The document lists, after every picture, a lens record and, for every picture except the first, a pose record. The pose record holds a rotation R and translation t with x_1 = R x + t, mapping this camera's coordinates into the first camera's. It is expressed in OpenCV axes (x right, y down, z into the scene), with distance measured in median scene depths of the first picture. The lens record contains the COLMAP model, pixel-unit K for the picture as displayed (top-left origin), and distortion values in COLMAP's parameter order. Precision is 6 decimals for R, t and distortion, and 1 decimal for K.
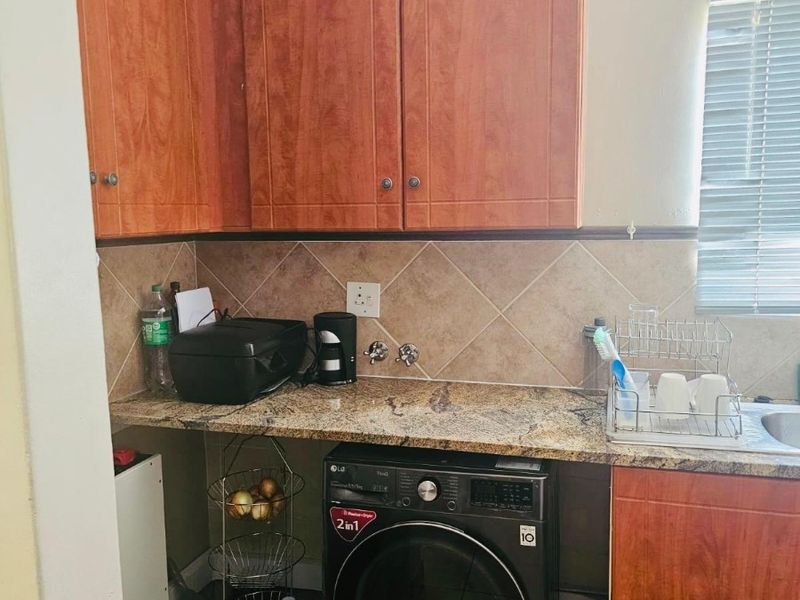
lens RADIAL K [[694.6, 0, 400.1], [0, 694.6, 299.7], [0, 0, 1]] dist [0.068737, -0.002318]
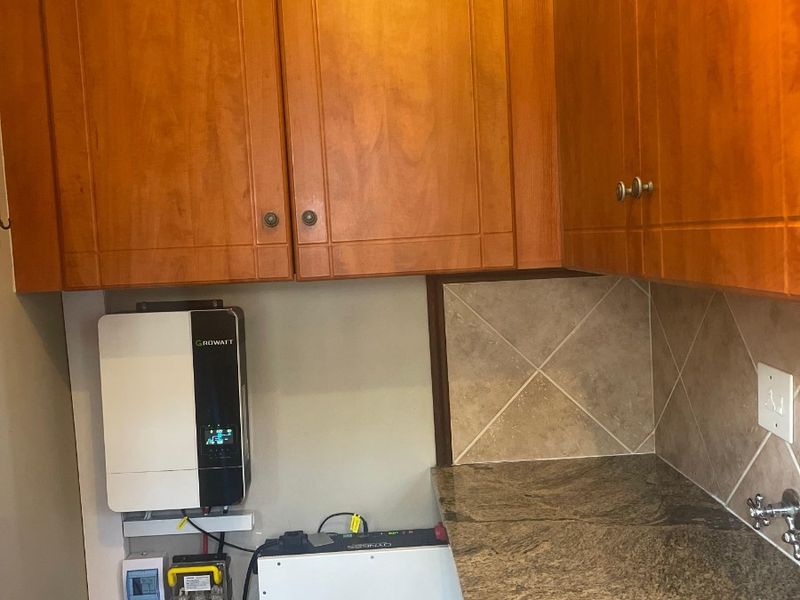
lens RADIAL K [[797.5, 0, 400.8], [0, 797.5, 299.1], [0, 0, 1]] dist [0.024122, 0.000000]
pose [[0.314100, 0.072136, -0.946646, 0.514632], [-0.072368, 0.996027, 0.051887, -0.107439], [0.946628, 0.052209, 0.318072, 0.663622]]
